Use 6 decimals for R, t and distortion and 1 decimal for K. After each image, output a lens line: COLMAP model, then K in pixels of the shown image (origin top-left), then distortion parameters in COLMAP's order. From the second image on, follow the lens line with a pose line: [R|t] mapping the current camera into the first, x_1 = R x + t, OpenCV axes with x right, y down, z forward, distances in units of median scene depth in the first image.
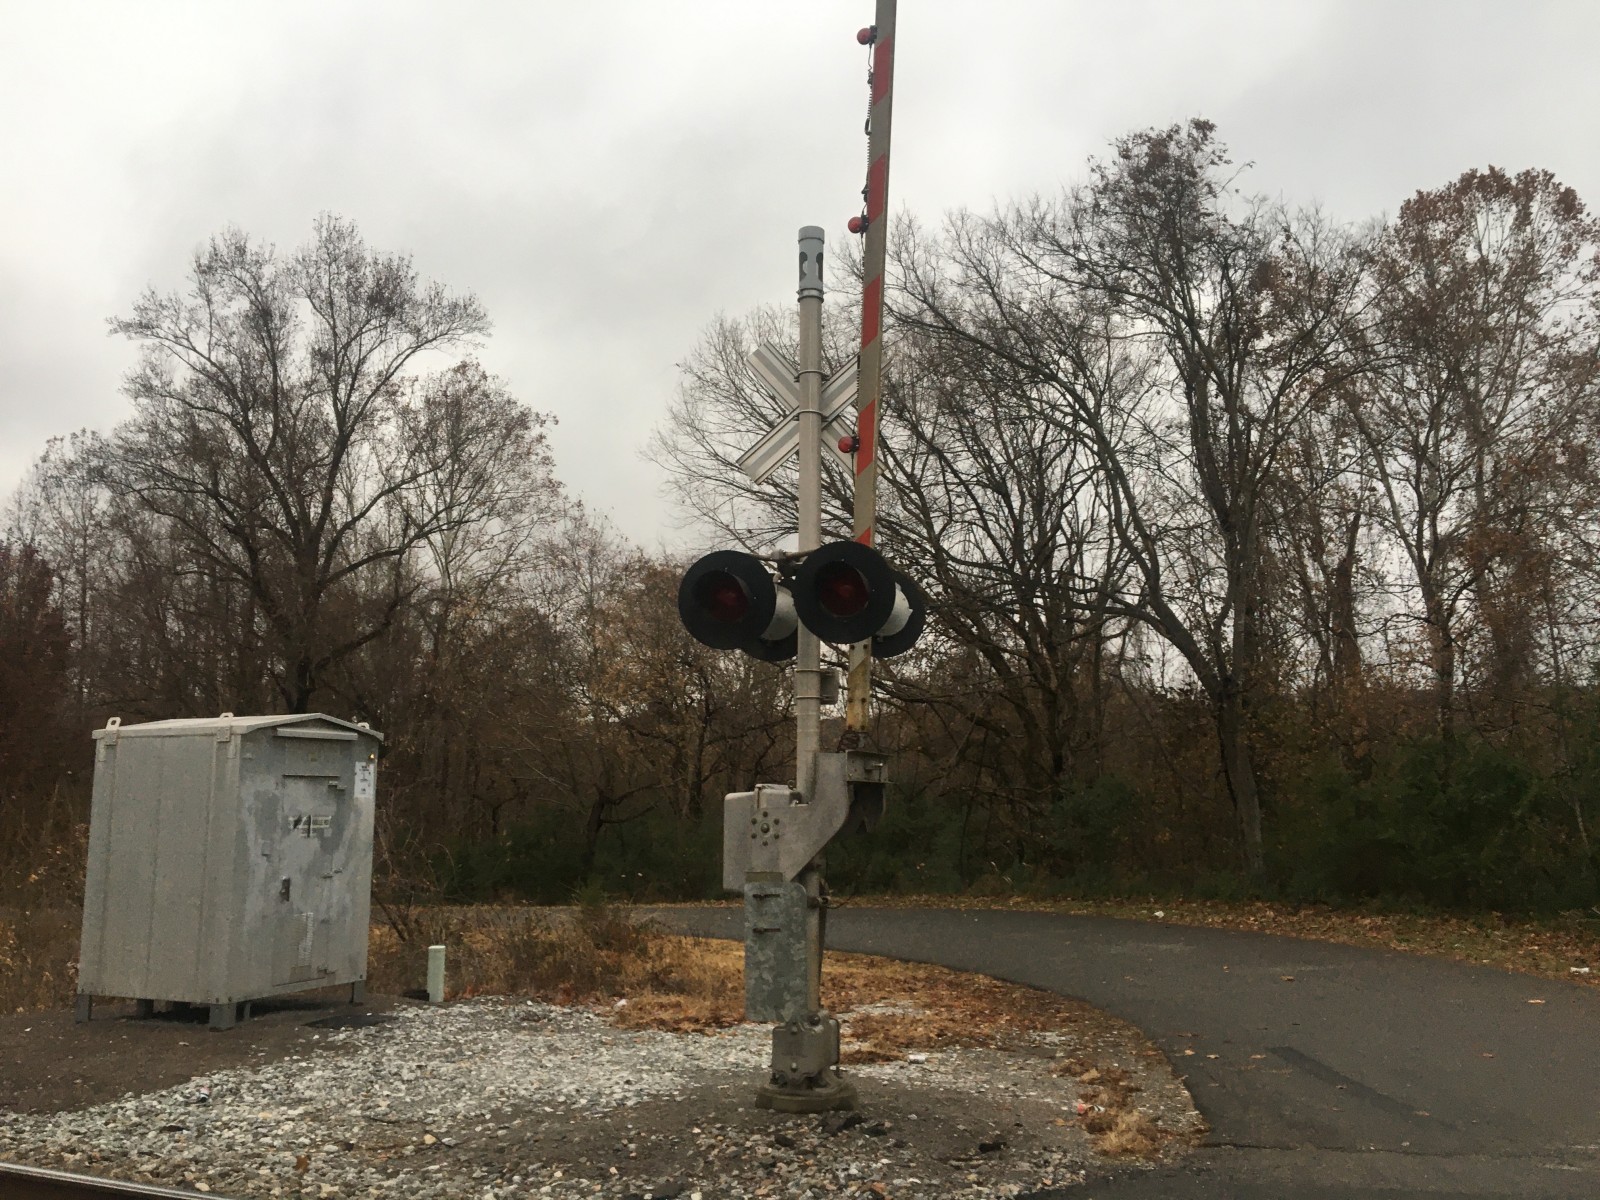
lens RADIAL K [[1324.0, 0, 792.4], [0, 1324.0, 598.6], [0, 0, 1]] dist [0.042928, -0.077734]
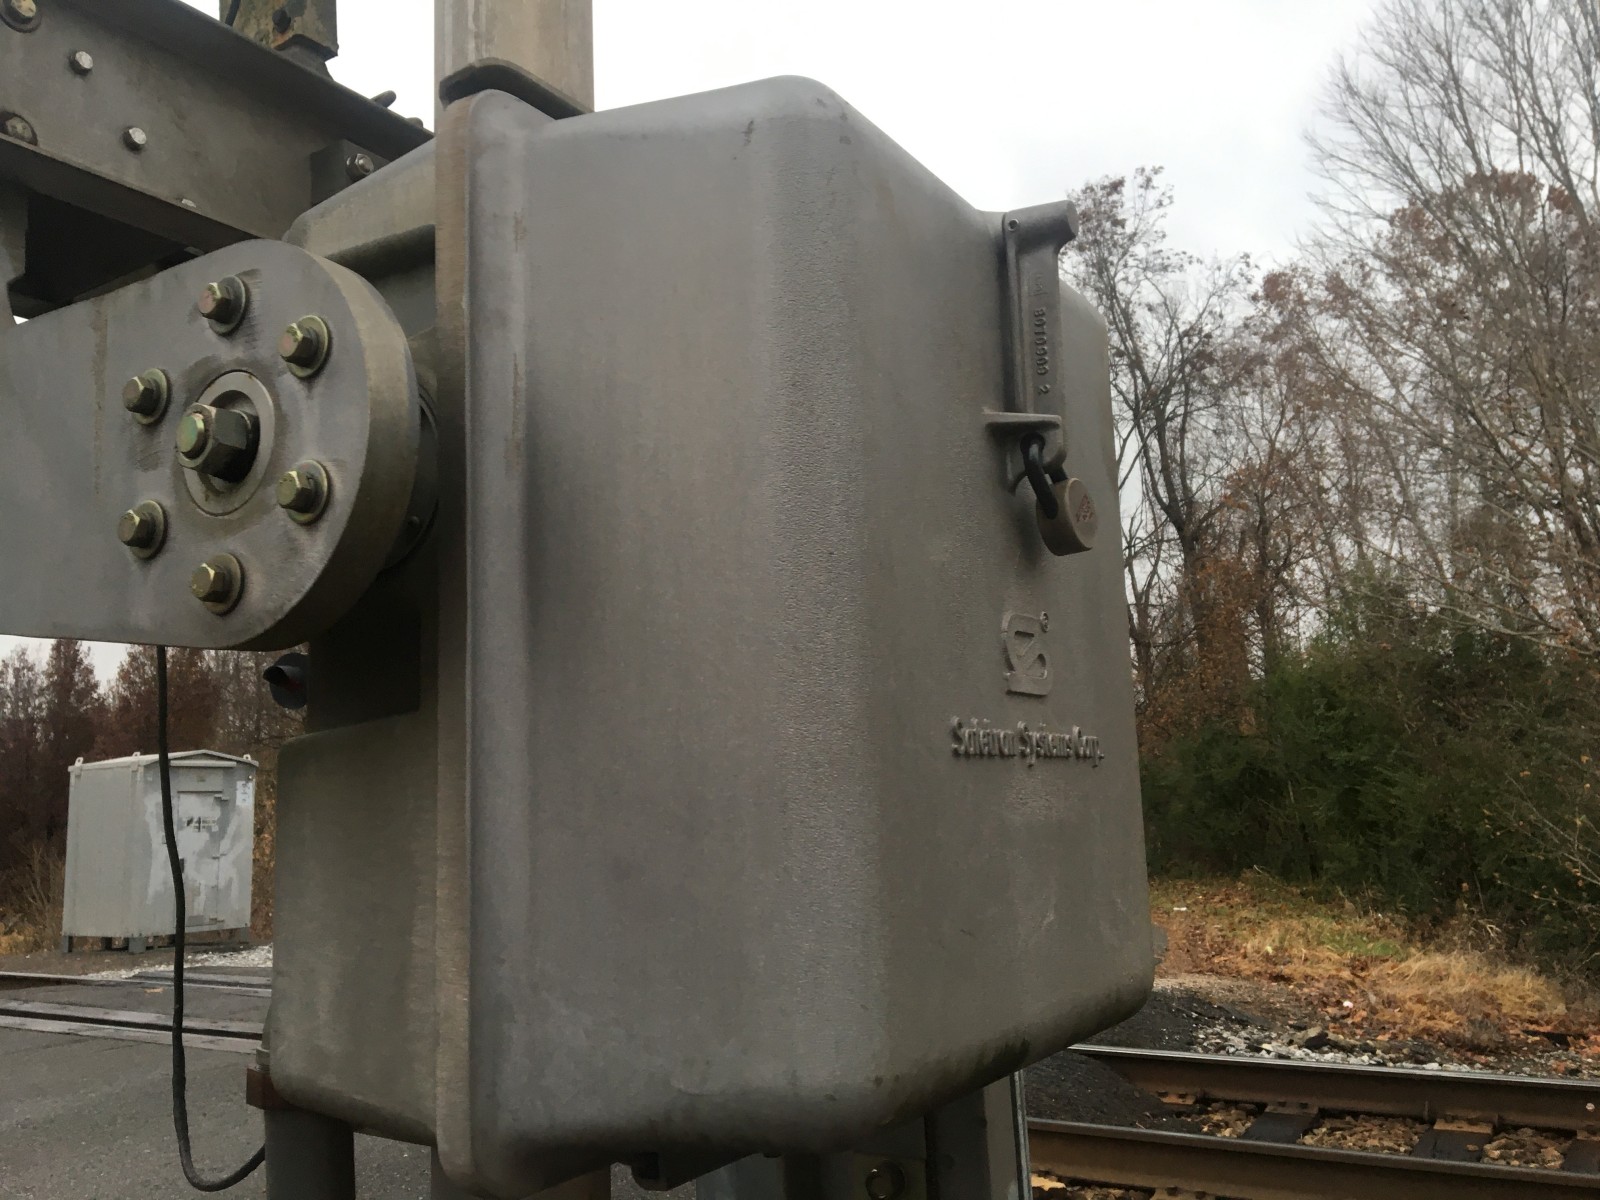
lens RADIAL K [[1324.0, 0, 793.0], [0, 1324.0, 602.5], [0, 0, 1]] dist [0.042928, -0.077734]
pose [[0.987836, -0.053812, -0.145892, 0.554112], [0.053122, 0.998551, -0.008624, -0.033936], [0.146144, 0.000769, 0.989263, -0.416652]]
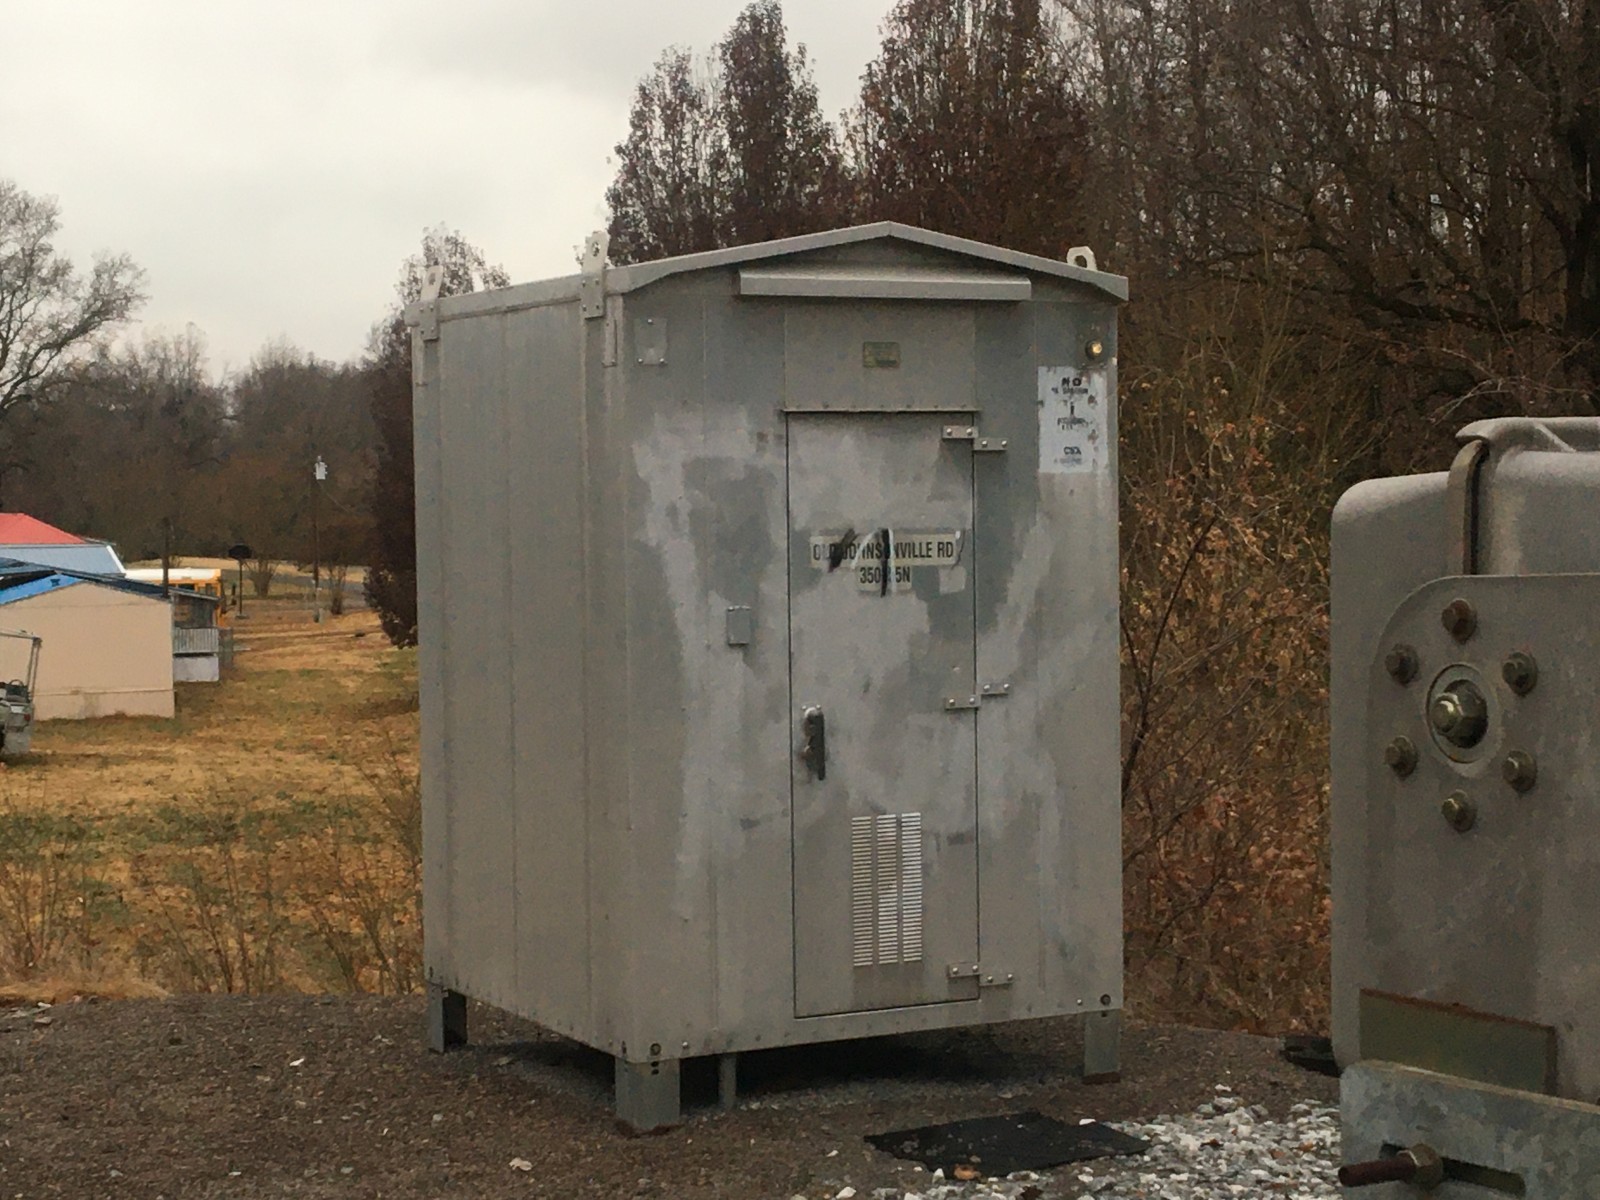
lens RADIAL K [[2901.1, 0, 798.6], [0, 2901.1, 598.7], [0, 0, 1]] dist [0.053306, 0.000000]
pose [[0.781843, 0.020125, -0.623150, 0.075891], [0.103203, 0.981514, 0.161182, 0.061637], [0.614875, -0.190330, 0.765313, 0.435134]]
